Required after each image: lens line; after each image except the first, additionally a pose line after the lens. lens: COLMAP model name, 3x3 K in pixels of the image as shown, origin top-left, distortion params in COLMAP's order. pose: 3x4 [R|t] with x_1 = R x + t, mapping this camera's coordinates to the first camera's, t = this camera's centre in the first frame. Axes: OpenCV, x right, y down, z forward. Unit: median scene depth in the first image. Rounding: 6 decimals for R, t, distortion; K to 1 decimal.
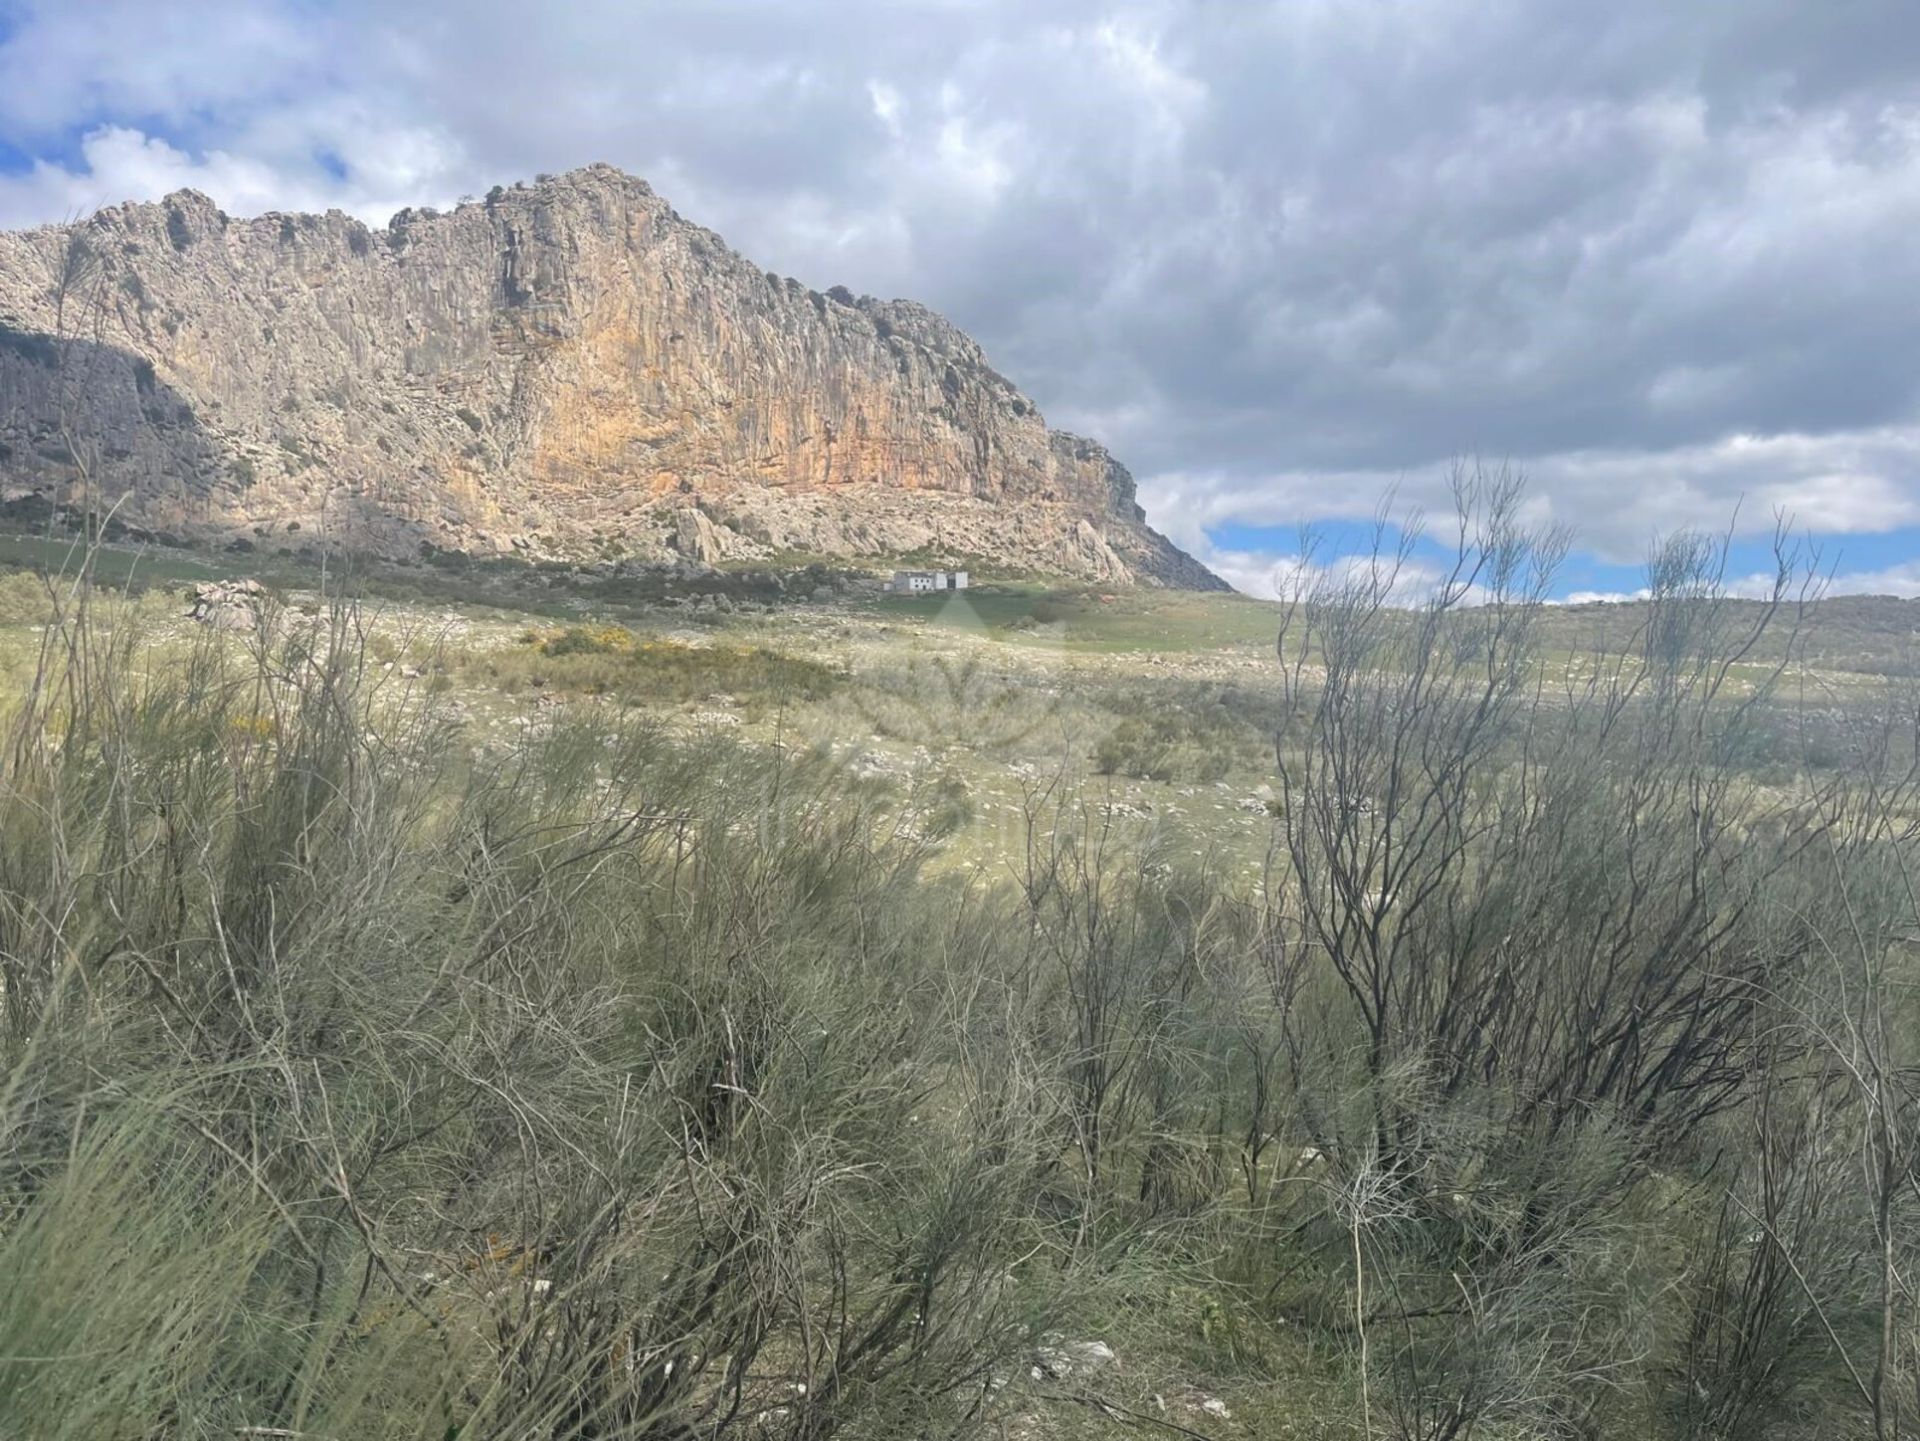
lens RADIAL K [[1441.0, 0, 966.4], [0, 1441.0, 722.1], [0, 0, 1]] dist [0.080892, -0.093665]
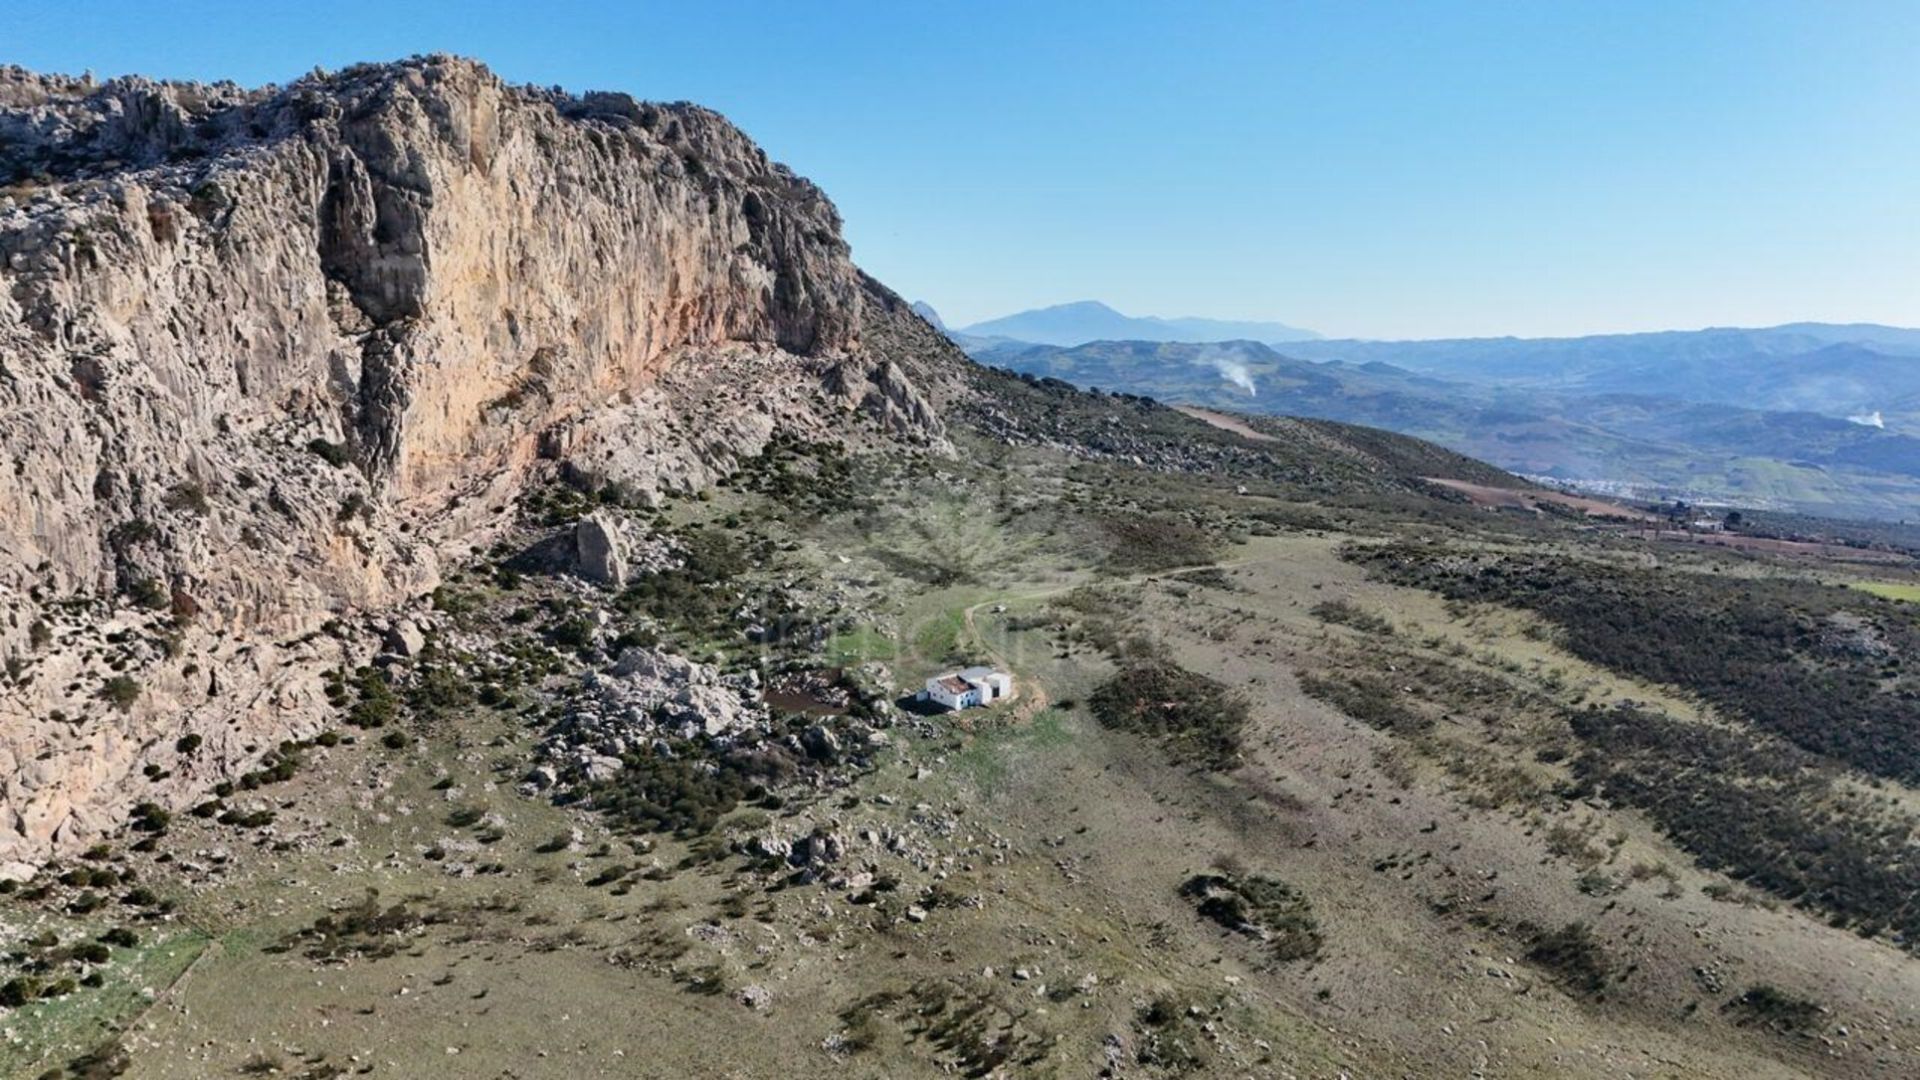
lens RADIAL K [[1398.5, 0, 960.6], [0, 1398.5, 533.8], [0, 0, 1]] dist [0.105117, -0.117998]
pose [[0.957551, -0.034851, 0.286149, -0.201128], [-0.007407, 0.989362, 0.145285, -0.232553], [-0.288168, -0.141237, 0.947107, 0.160075]]
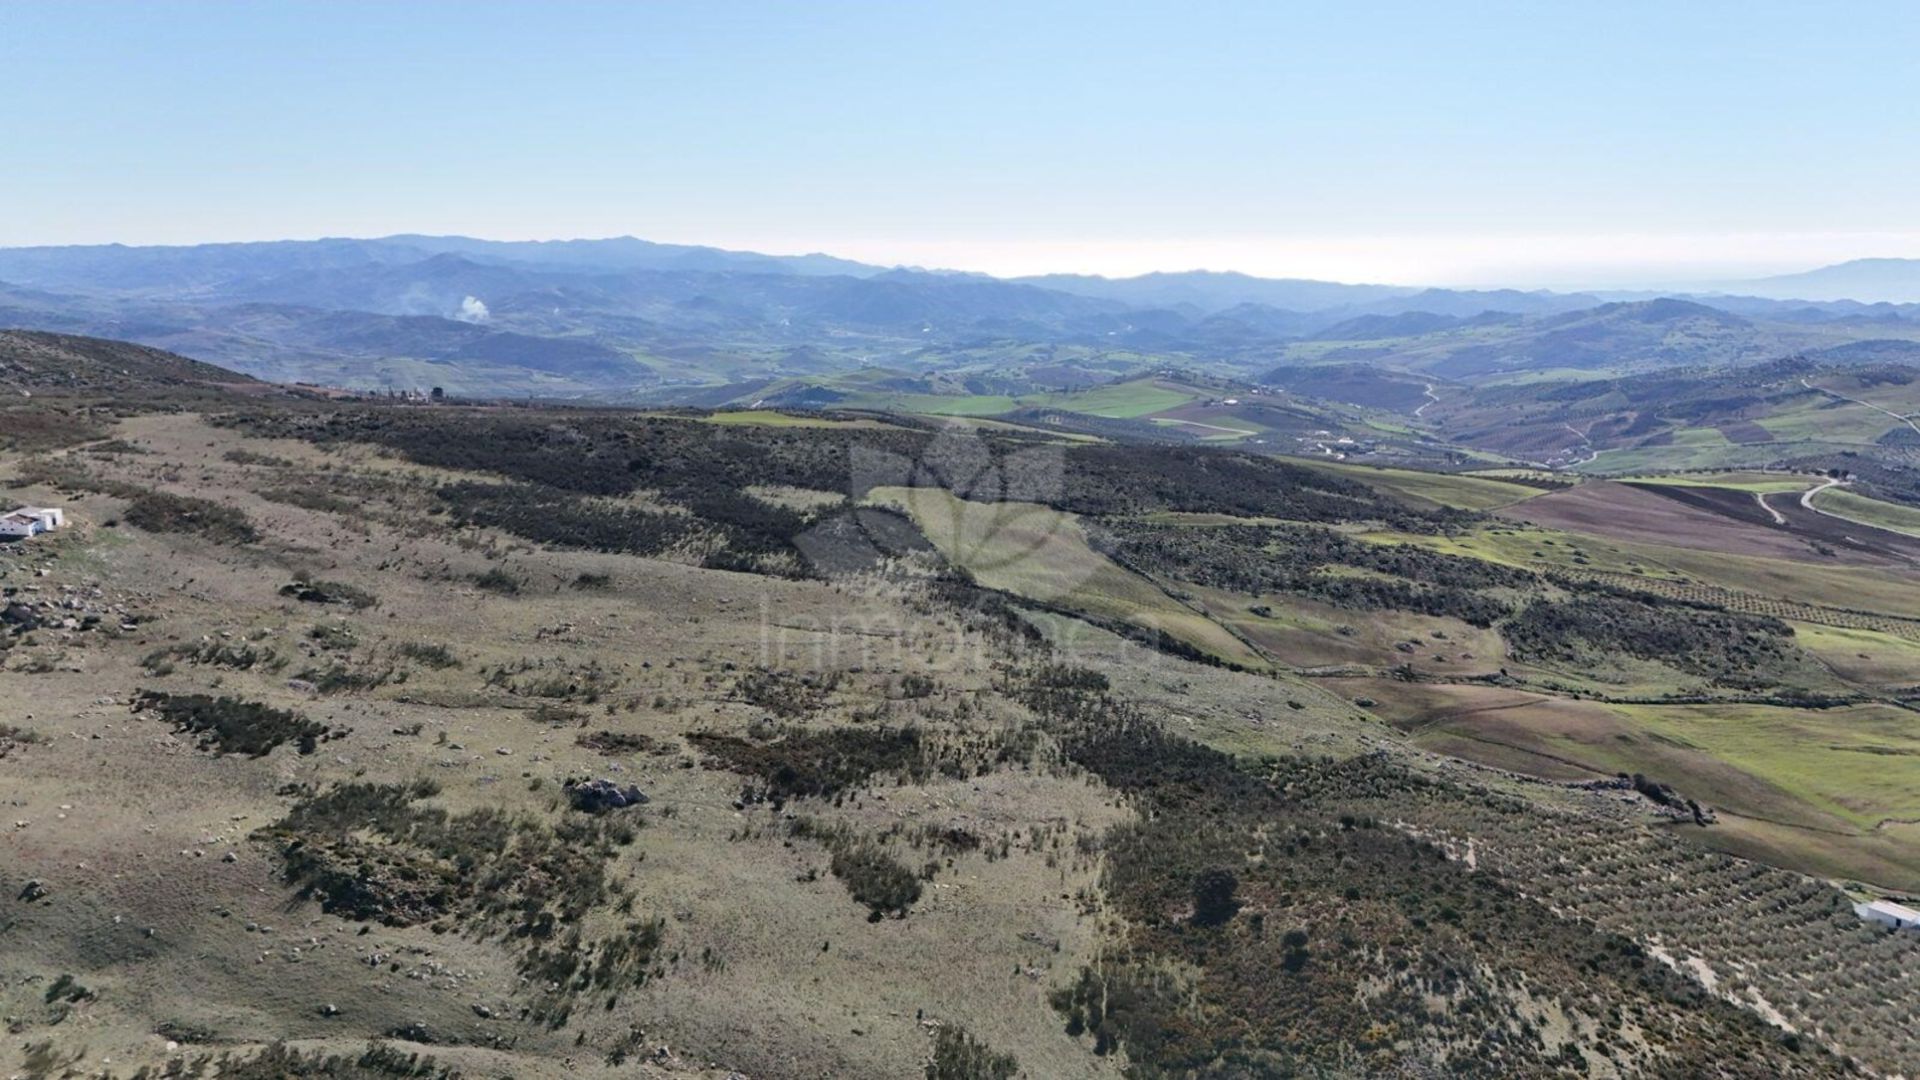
lens RADIAL K [[1397.5, 0, 967.2], [0, 1397.5, 531.7], [0, 0, 1]] dist [0.079752, -0.076502]
pose [[0.369077, -0.178927, 0.912013, -0.585782], [-0.011014, 0.980382, 0.196798, -0.237892], [-0.929333, -0.082679, 0.359866, -0.072435]]
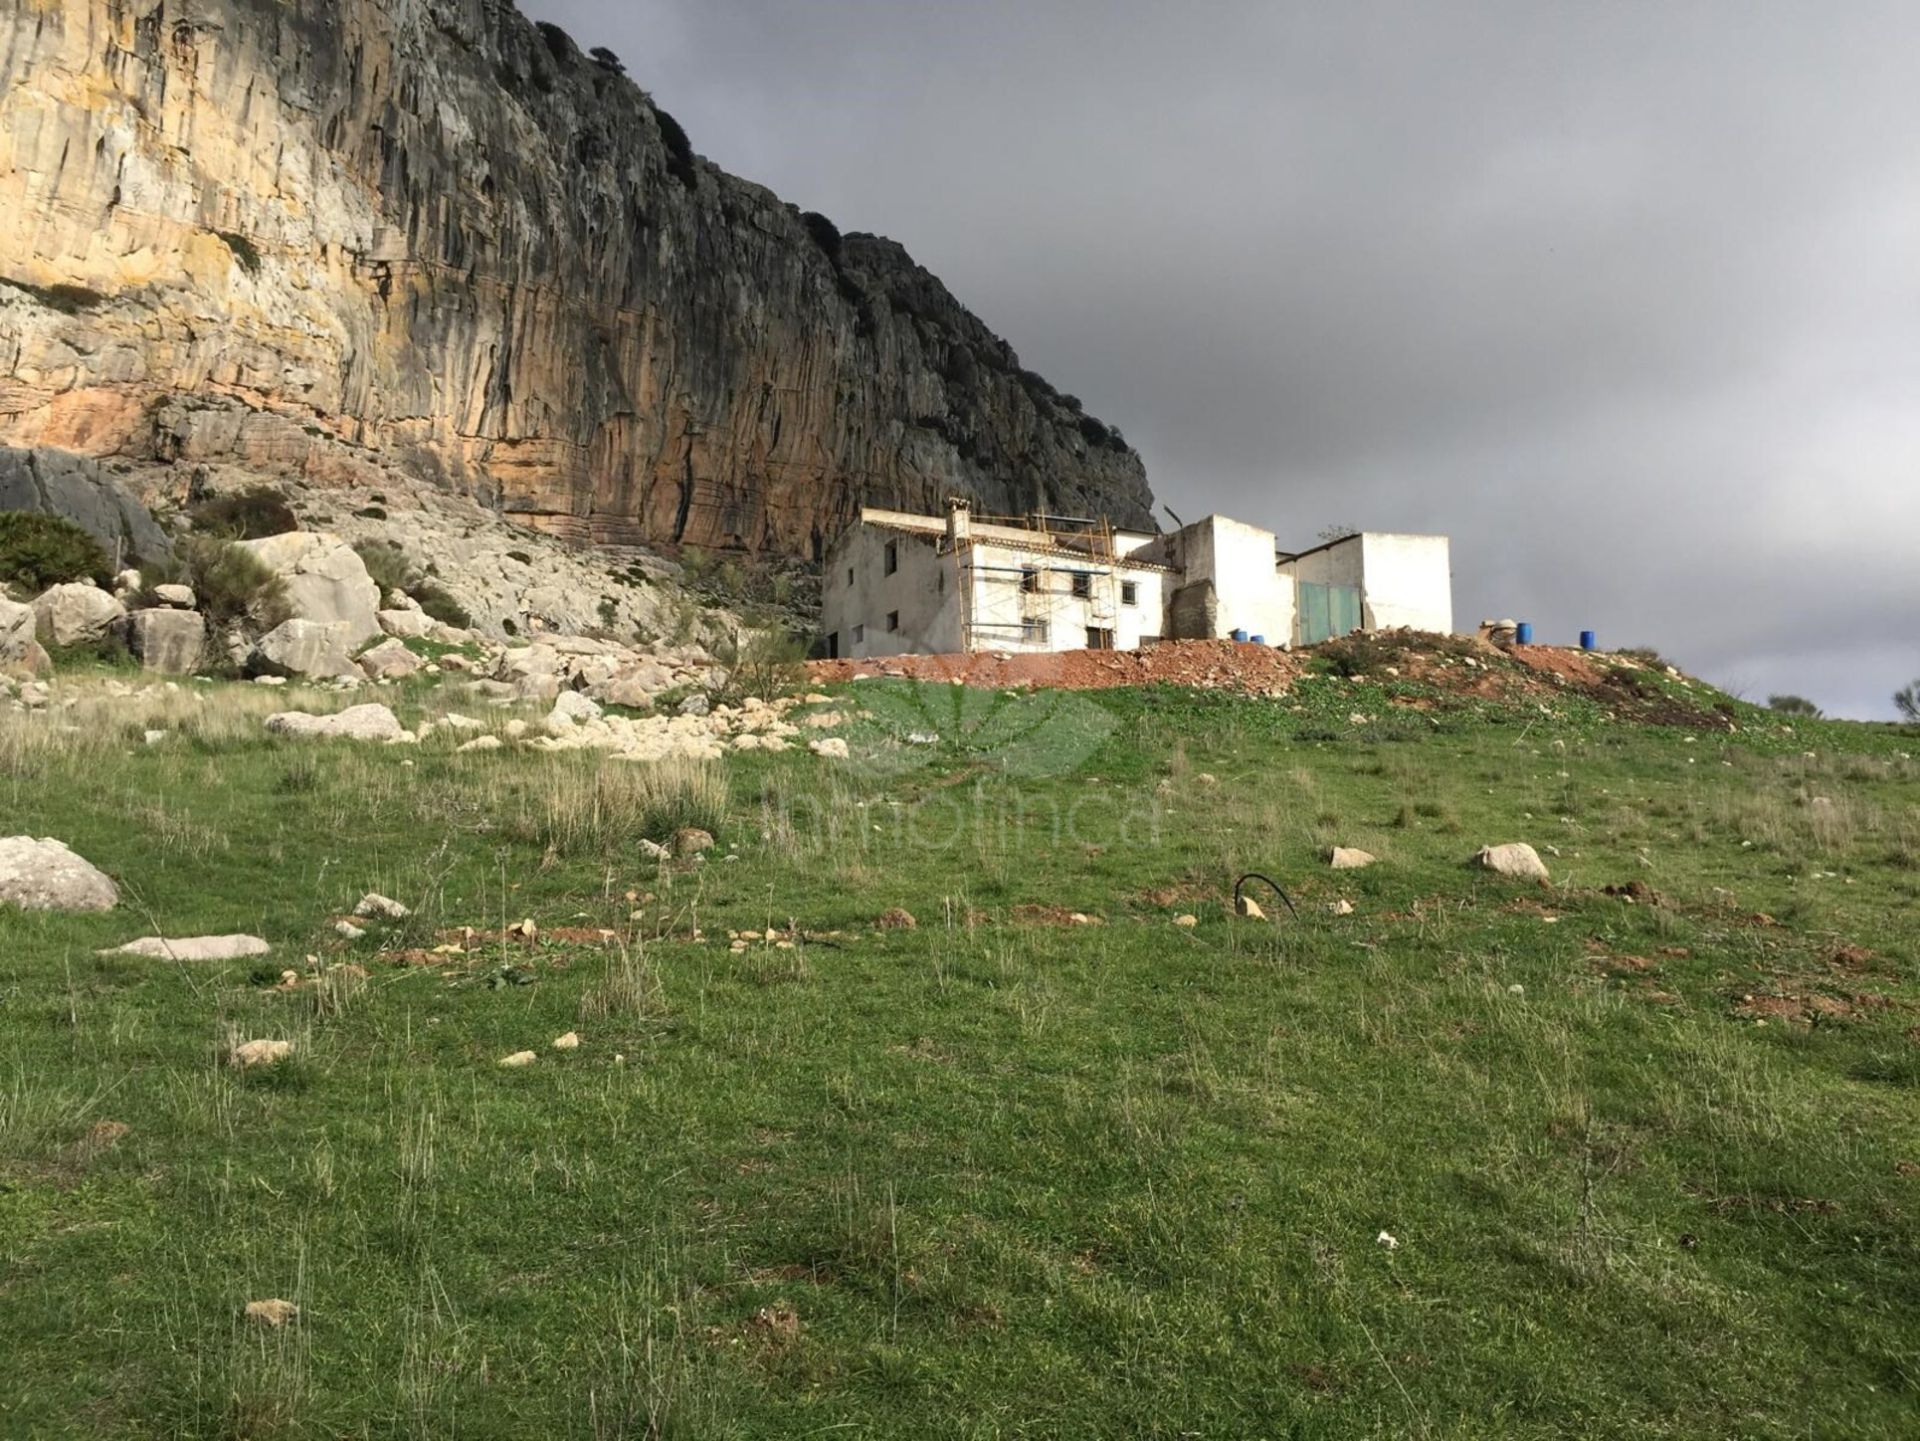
lens RADIAL K [[1640.7, 0, 960.0], [0, 1640.7, 720.5], [0, 0, 1]] dist [-0.001347, 0.000628]
pose [[0.999685, 0.011567, 0.022269, -0.030101], [-0.008206, 0.989325, -0.145497, -0.053190], [-0.023714, 0.145269, 0.989108, 0.650903]]
